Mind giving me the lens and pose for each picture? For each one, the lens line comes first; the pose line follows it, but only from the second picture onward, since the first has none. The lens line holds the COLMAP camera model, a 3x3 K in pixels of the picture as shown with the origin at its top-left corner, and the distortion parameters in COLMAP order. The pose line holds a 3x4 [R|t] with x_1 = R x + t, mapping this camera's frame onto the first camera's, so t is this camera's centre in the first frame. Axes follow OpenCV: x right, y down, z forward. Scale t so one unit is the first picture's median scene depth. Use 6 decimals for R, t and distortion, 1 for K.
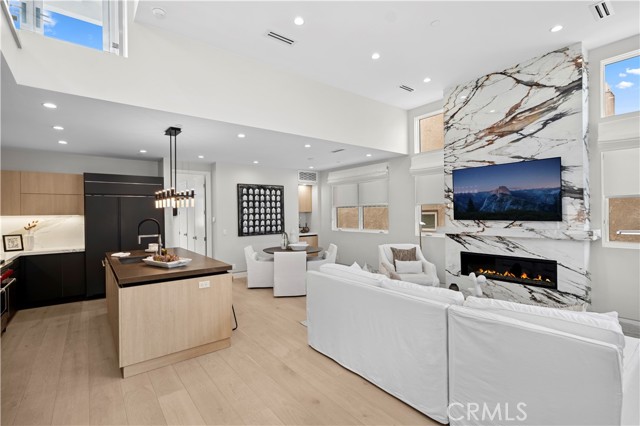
lens RADIAL K [[297.3, 0, 320.2], [0, 297.3, 212.4], [0, 0, 1]] dist [-0.000354, 0.000027]
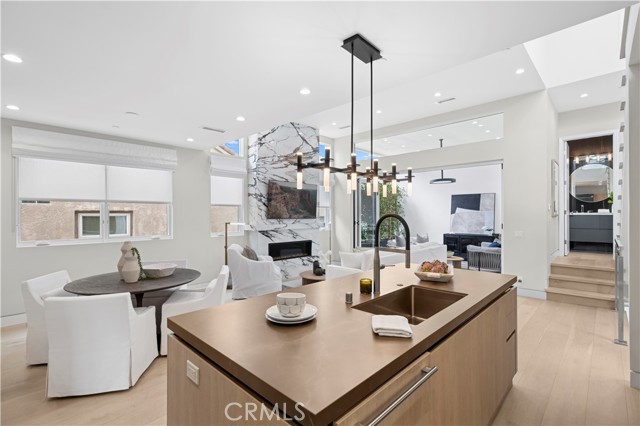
lens RADIAL K [[297.3, 0, 319.7], [0, 297.3, 215.1], [0, 0, 1]] dist [-0.000354, 0.000027]
pose [[-0.139137, 0.013142, 0.990186, -0.812085], [0.001656, 0.999914, -0.013038, 0.024266], [-0.990272, -0.000175, -0.139147, 0.932774]]
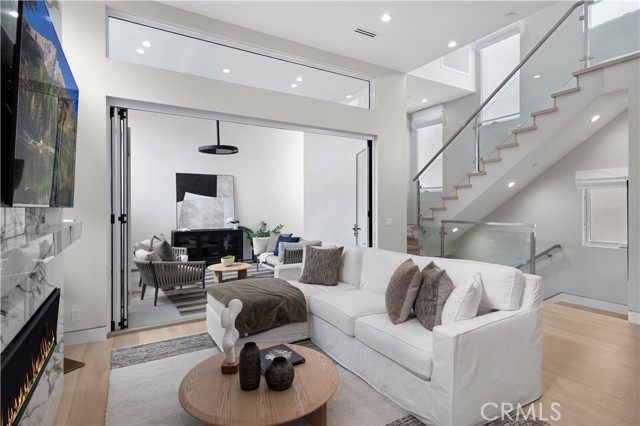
lens RADIAL K [[325.5, 0, 322.1], [0, 325.5, 207.9], [0, 0, 1]] dist [-0.016722, -0.001357]
pose [[-0.993565, 0.017297, 0.111938, 0.225292], [0.017604, 0.999843, 0.001759, 0.028813], [-0.111890, 0.003718, -0.993714, 1.146990]]
